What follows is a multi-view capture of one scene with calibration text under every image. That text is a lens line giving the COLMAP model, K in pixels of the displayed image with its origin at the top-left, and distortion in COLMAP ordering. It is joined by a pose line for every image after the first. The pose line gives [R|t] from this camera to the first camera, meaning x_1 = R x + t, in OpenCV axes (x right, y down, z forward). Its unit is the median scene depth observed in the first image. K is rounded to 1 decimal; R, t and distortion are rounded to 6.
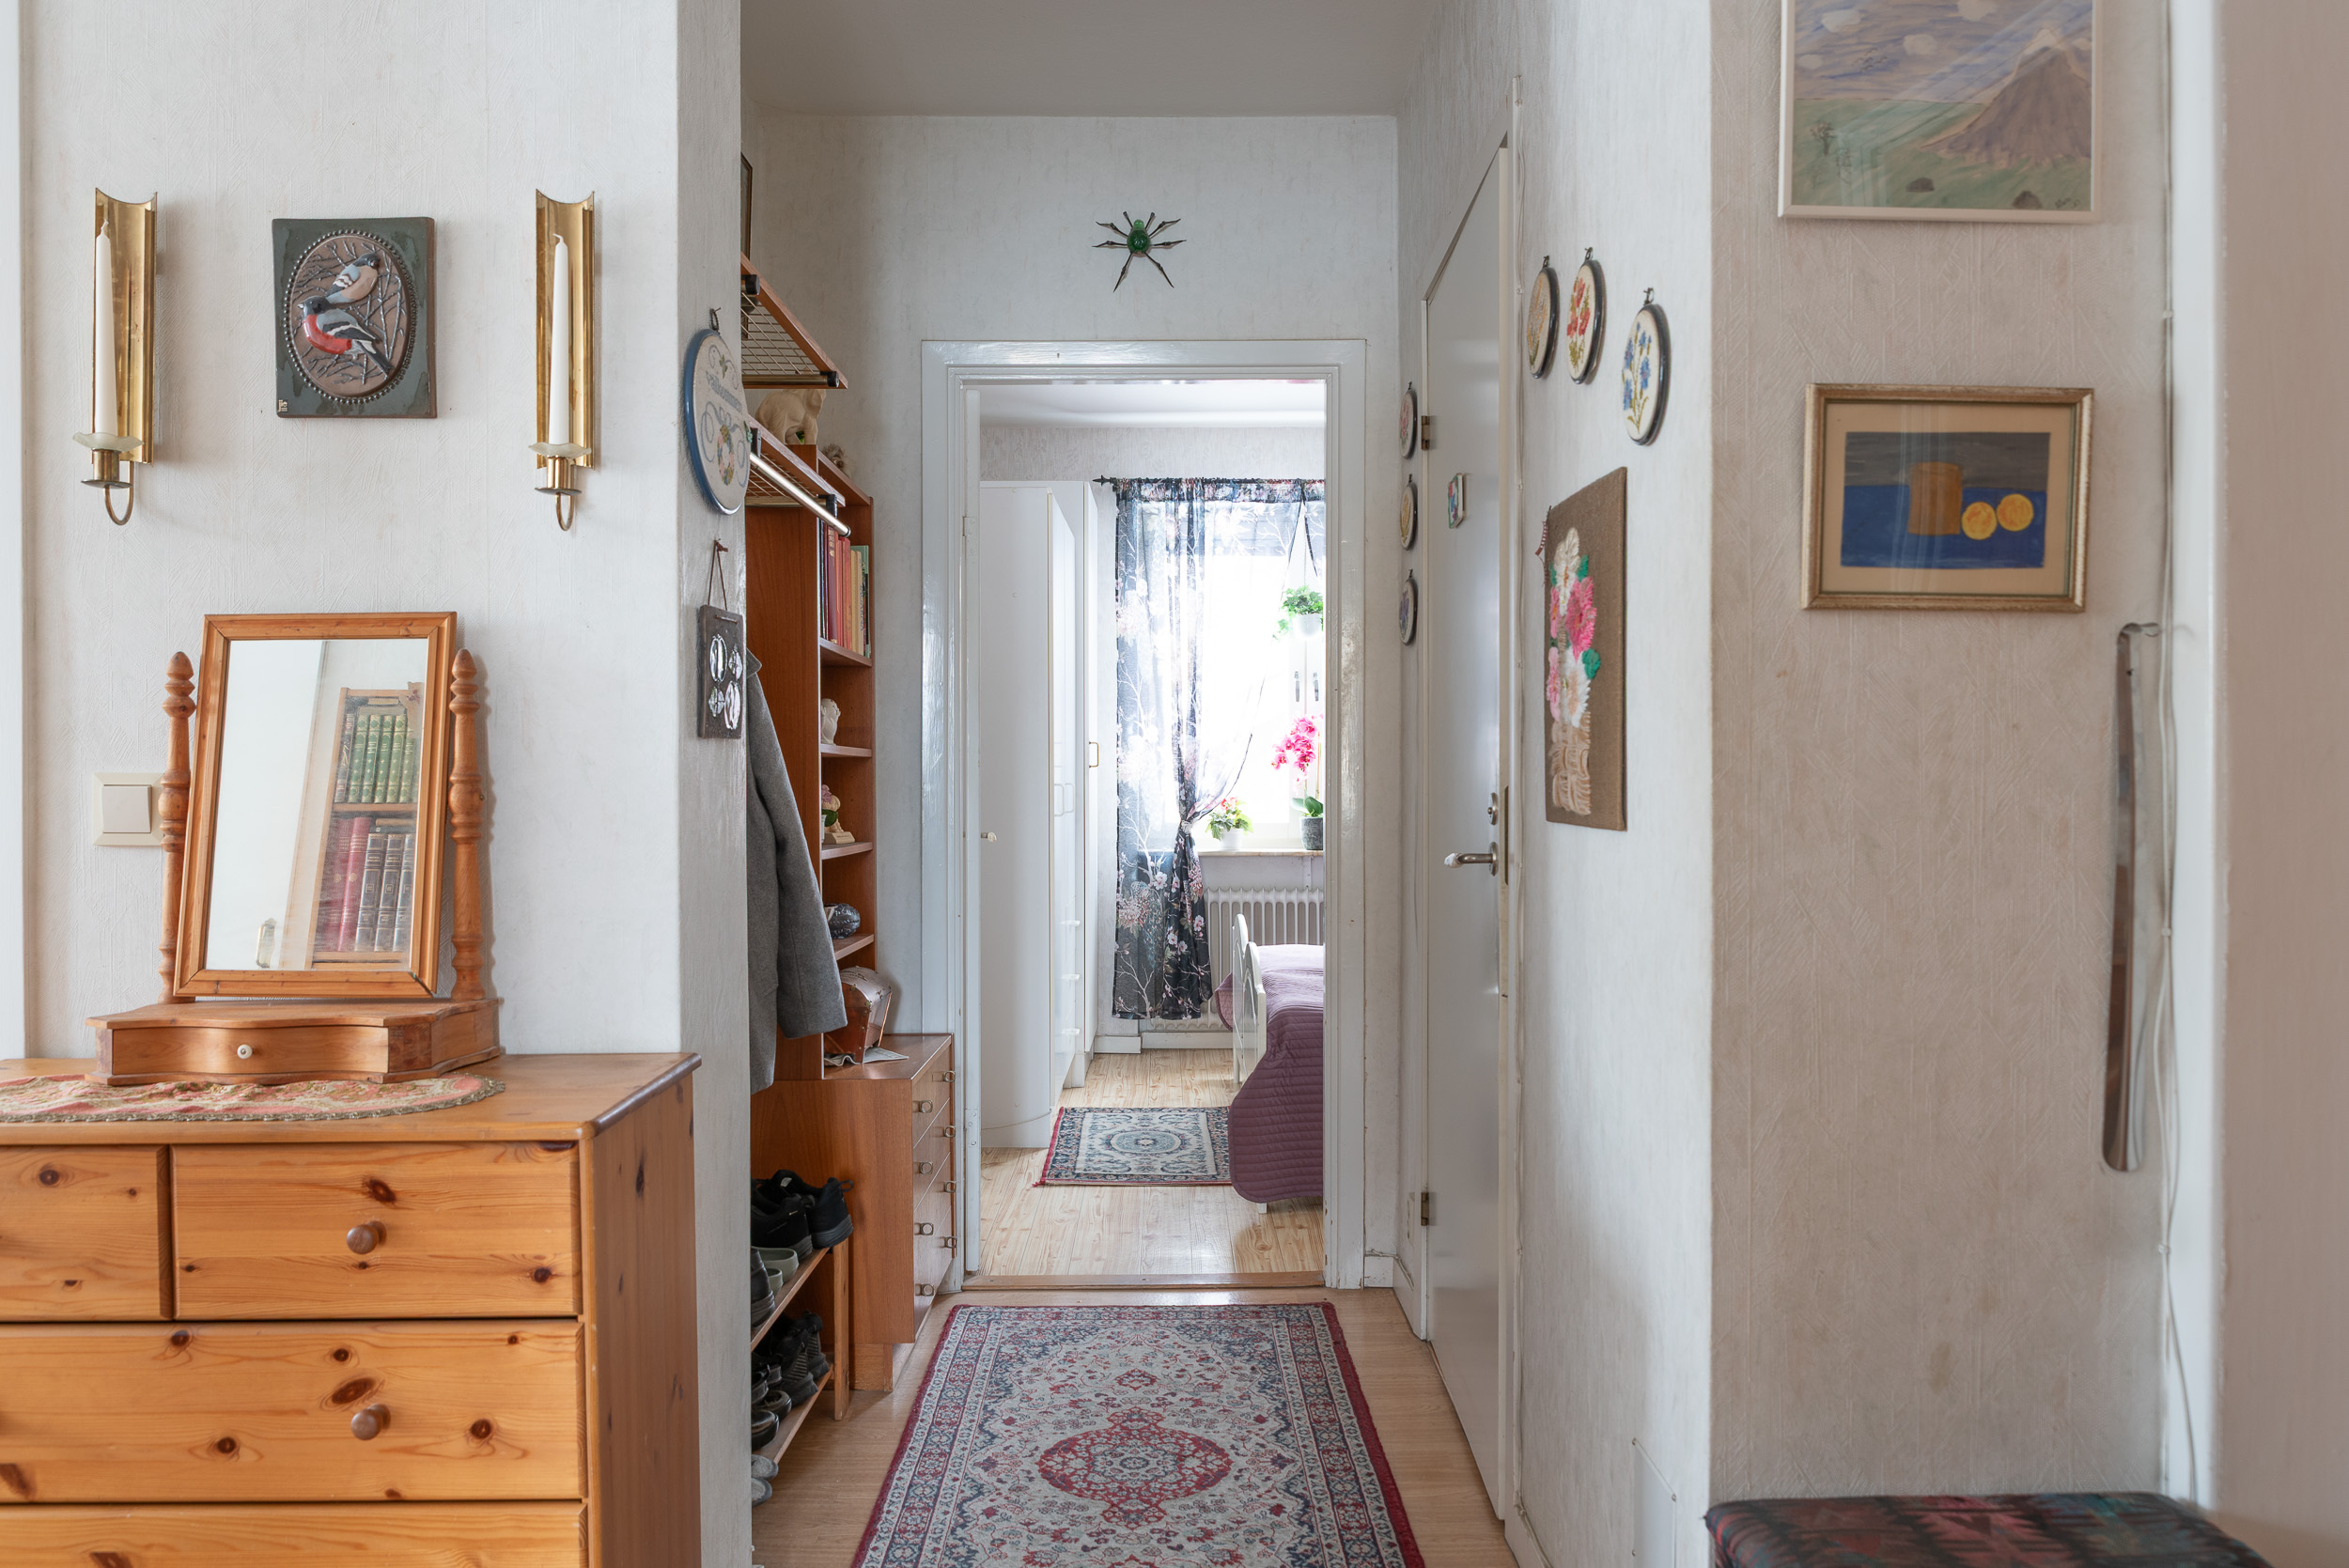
lens RADIAL K [[1799.8, 0, 1176.4], [0, 1799.8, 782.9], [0, 0, 1]] dist [-0.008067, -0.003600]
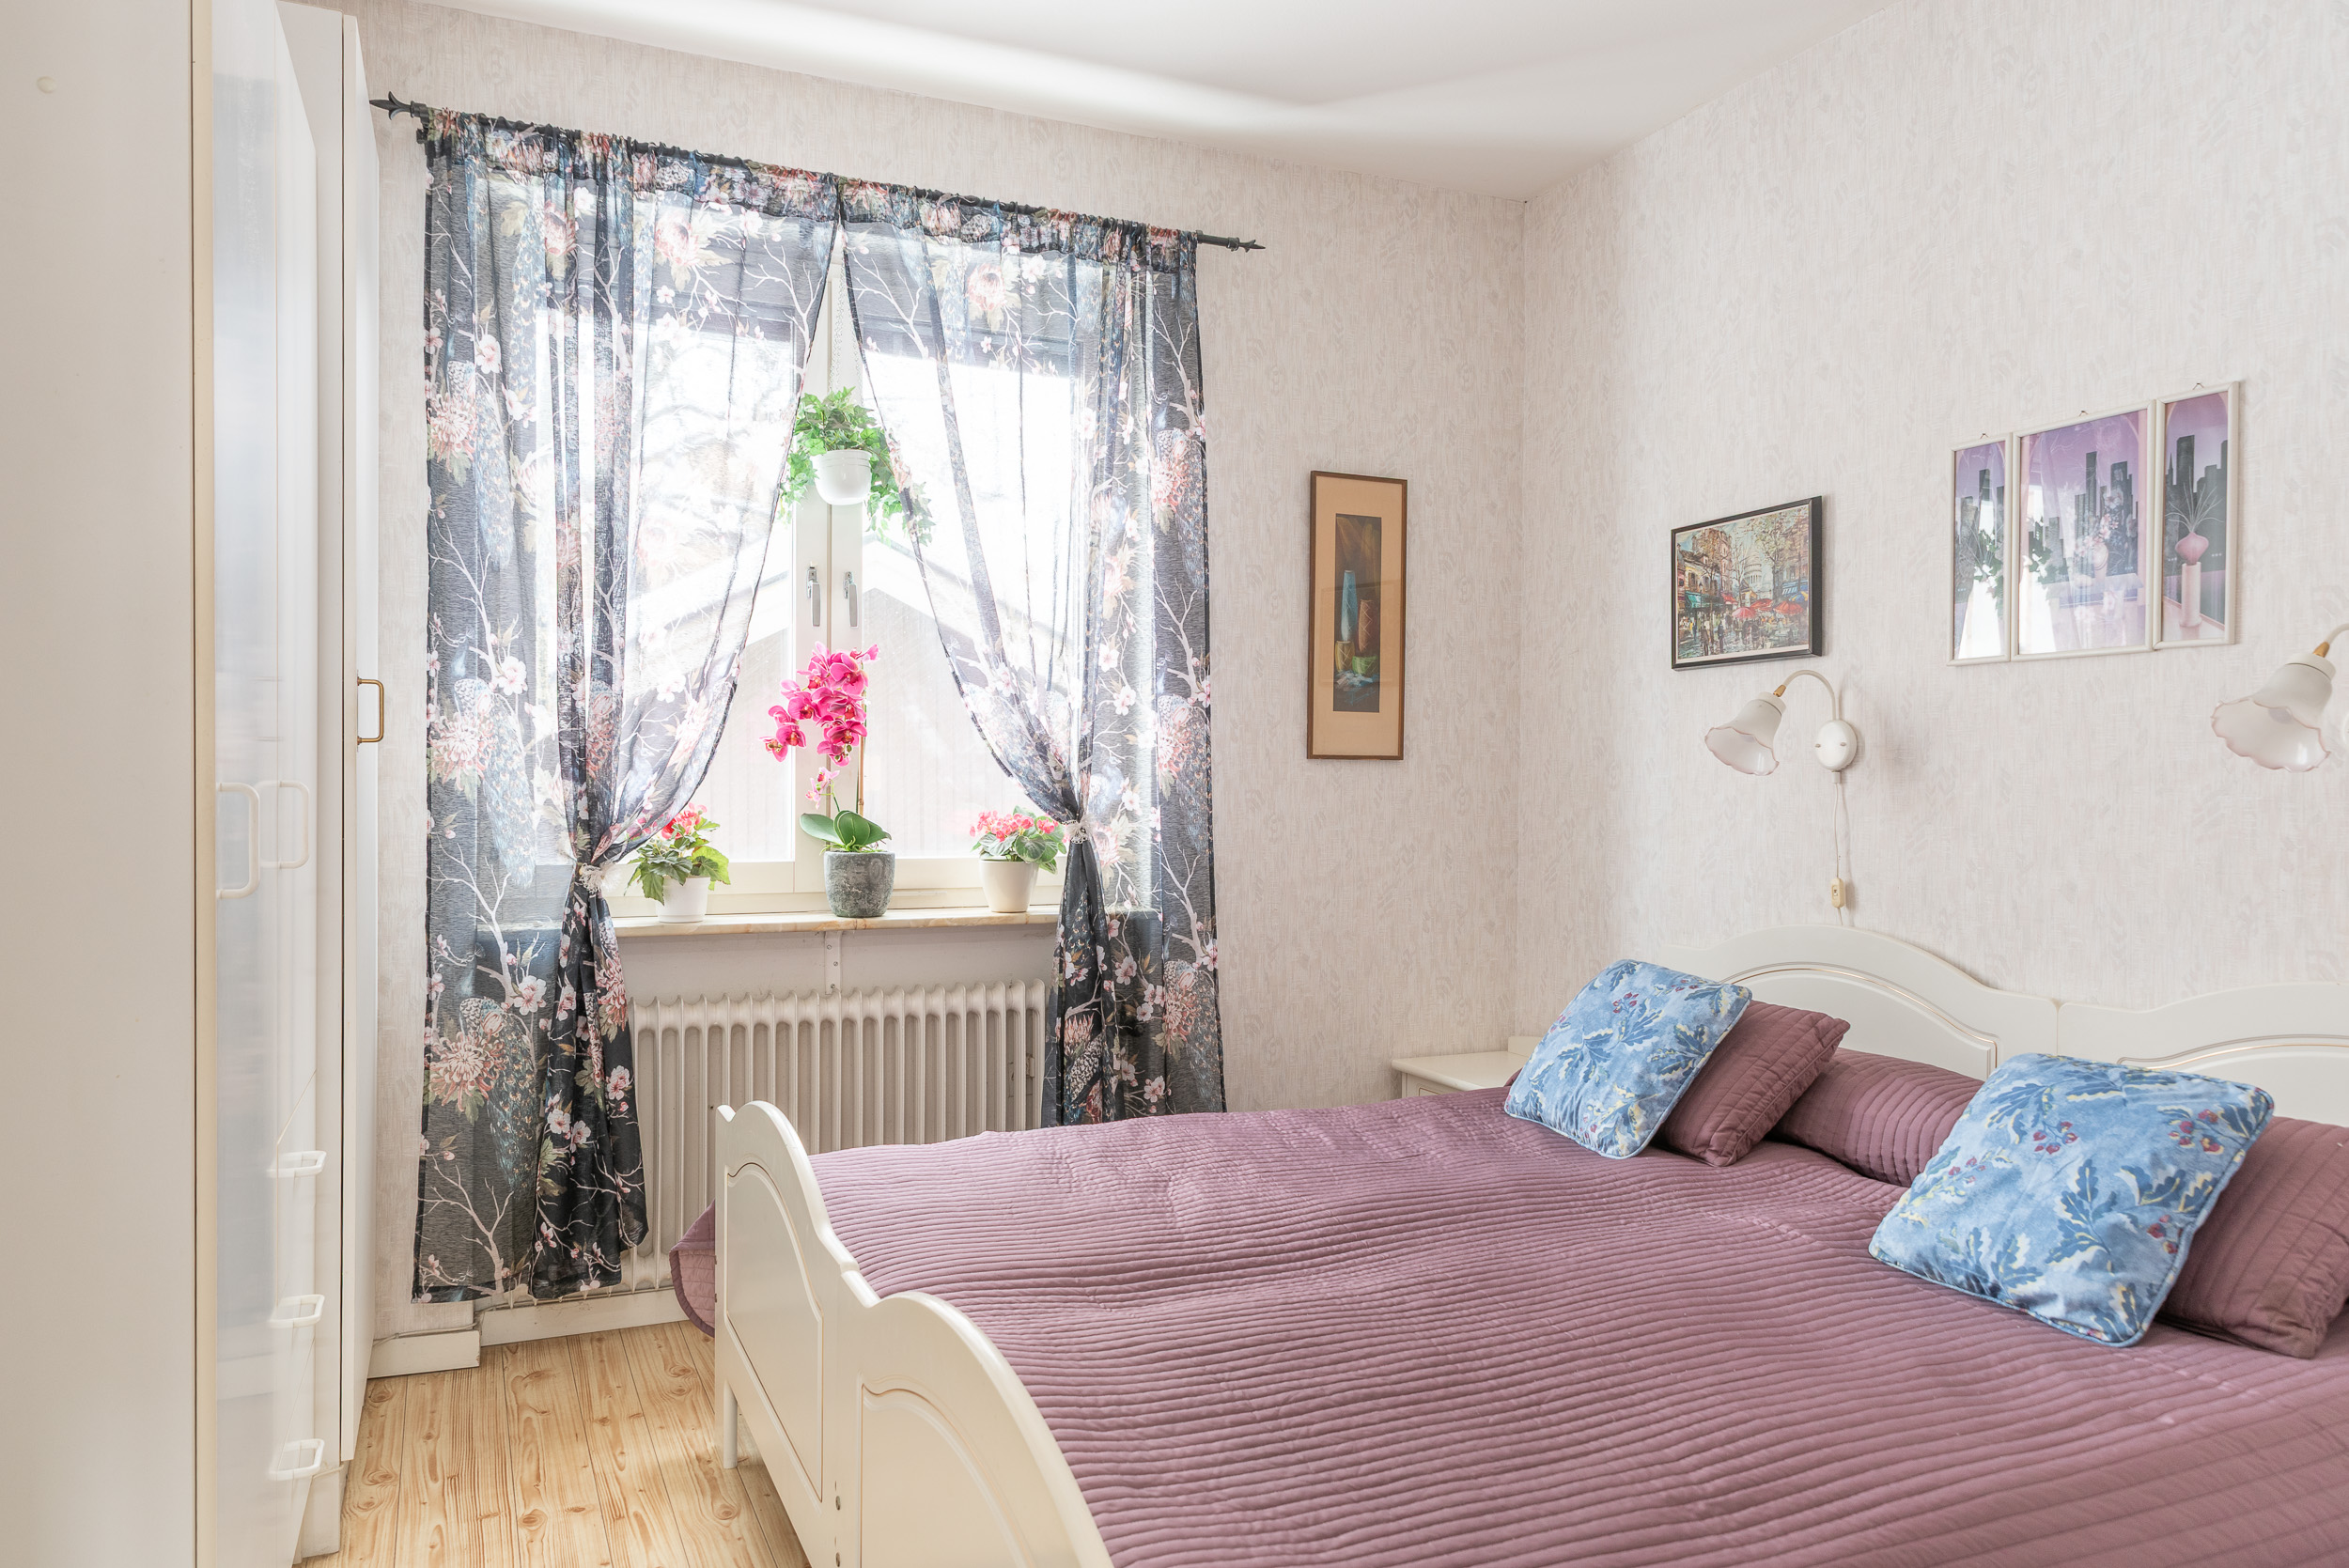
lens RADIAL K [[1604.8, 0, 1173.3], [0, 1604.8, 797.2], [0, 0, 1]] dist [0.003073, 0.006010]
pose [[0.916618, 0.003199, 0.399753, -0.022435], [0.000440, 0.999959, -0.009011, 0.007581], [-0.399765, 0.008436, 0.916579, 0.556356]]
